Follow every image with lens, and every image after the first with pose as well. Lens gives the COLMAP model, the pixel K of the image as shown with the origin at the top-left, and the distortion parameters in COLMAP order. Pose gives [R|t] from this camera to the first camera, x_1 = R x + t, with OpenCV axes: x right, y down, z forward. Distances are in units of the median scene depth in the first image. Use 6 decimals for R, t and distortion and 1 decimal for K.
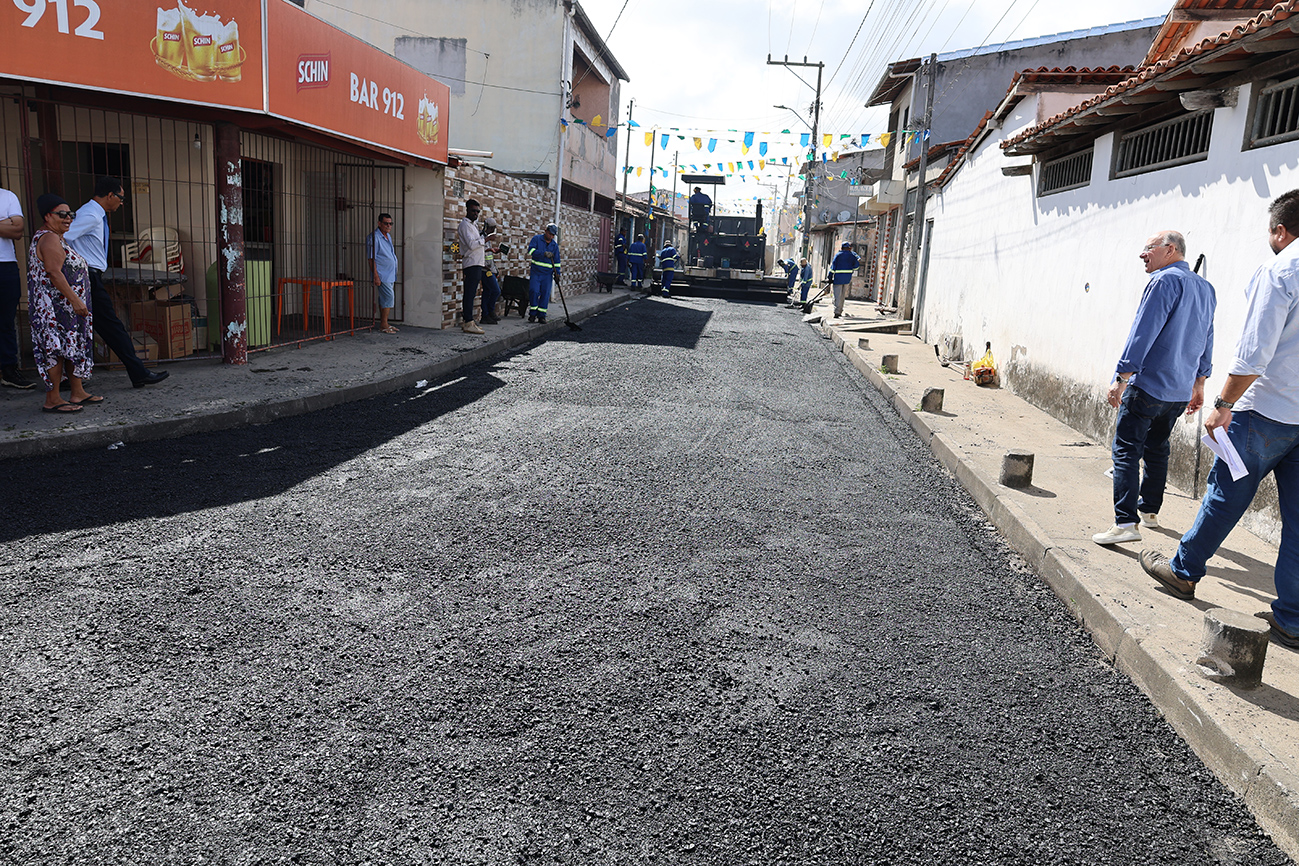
lens RADIAL K [[883.6, 0, 653.7], [0, 883.6, 436.0], [0, 0, 1]] dist [0.006594, -0.025809]
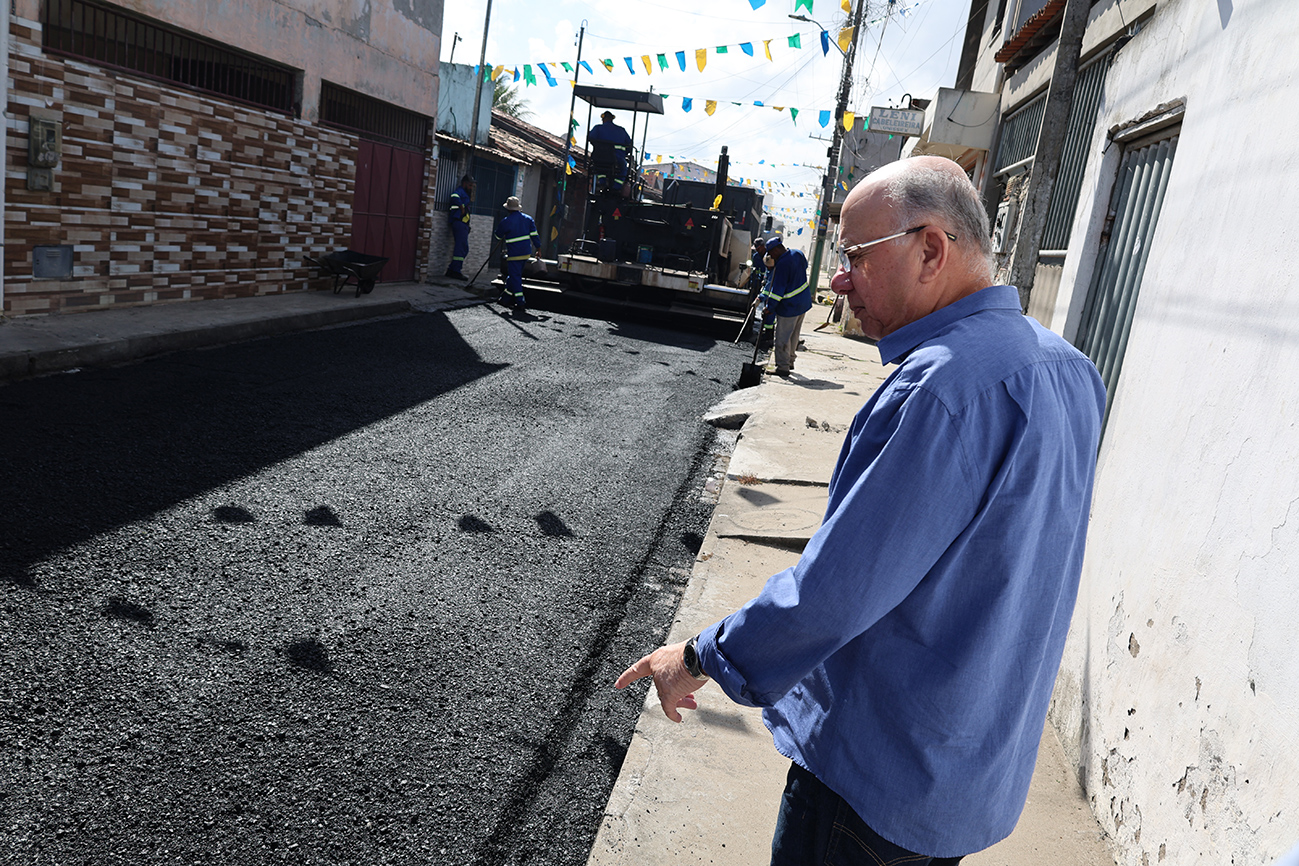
lens RADIAL K [[909.9, 0, 649.5], [0, 909.9, 433.0], [0, 0, 1]] dist [0.003707, -0.001997]
pose [[0.995345, 0.086814, -0.041861, 0.116271], [-0.086569, 0.996217, 0.007626, -0.089056], [0.042365, -0.003966, 0.999094, 0.433299]]
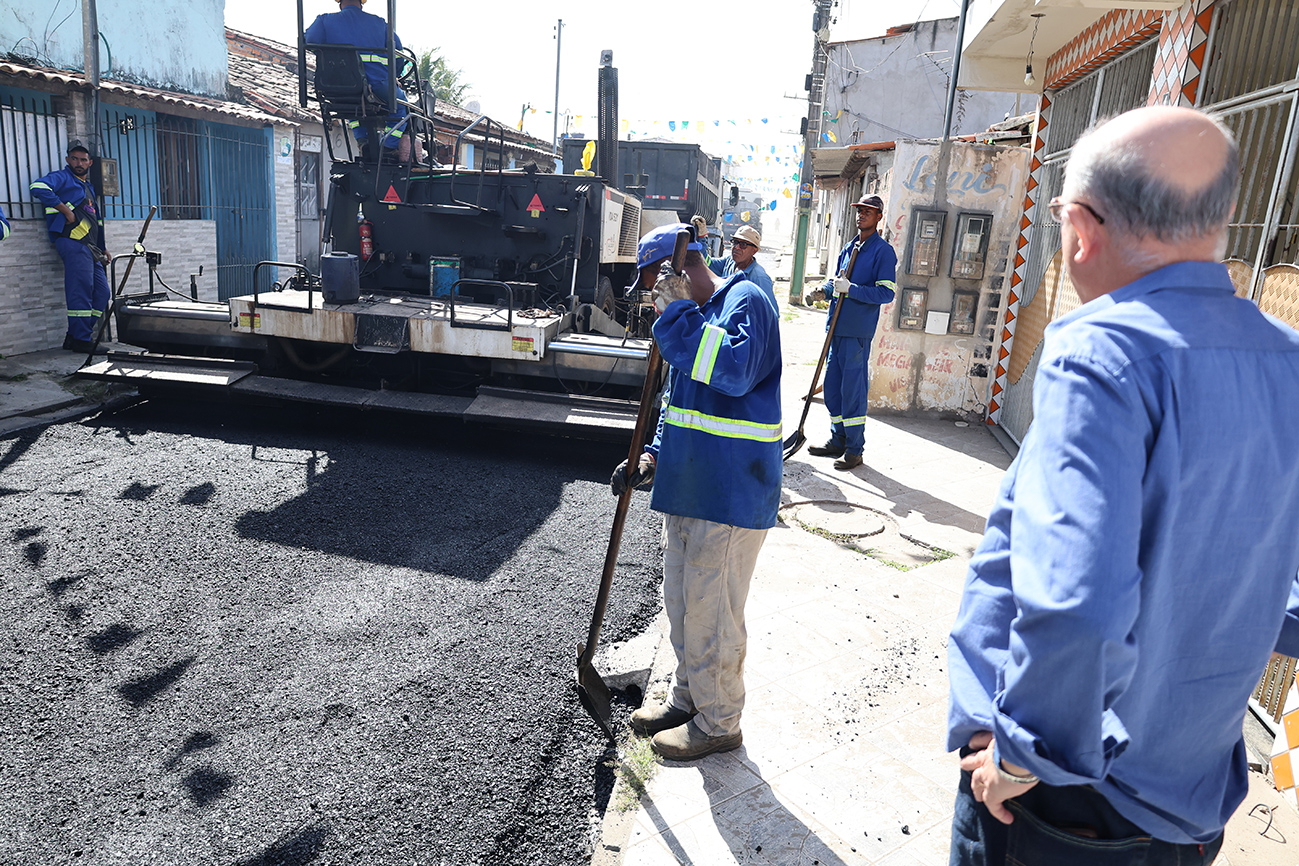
lens RADIAL K [[908.3, 0, 647.6], [0, 908.3, 455.8], [0, 0, 1]] dist [-0.020304, 0.001141]
pose [[0.999010, 0.016876, -0.041165, 0.154346], [-0.014781, 0.998607, 0.050655, -0.156962], [0.041962, -0.049997, 0.997867, 0.729747]]
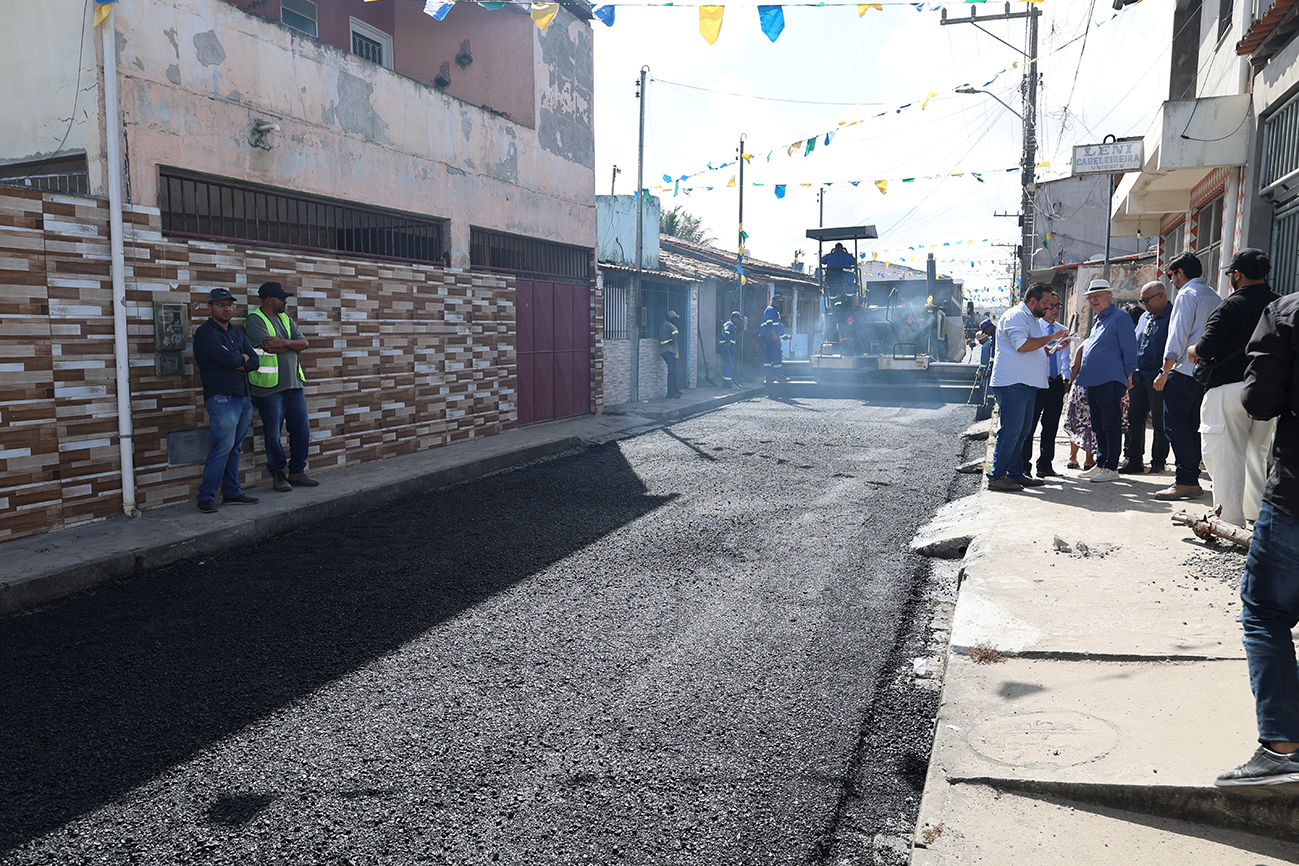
lens RADIAL K [[884.6, 0, 651.3], [0, 884.6, 440.0], [0, 0, 1]] dist [0.011594, -0.017521]
pose [[0.961489, -0.033179, -0.272832, 0.119665], [0.007516, 0.995489, -0.094576, -0.098955], [0.274739, 0.088883, 0.957402, 0.489720]]
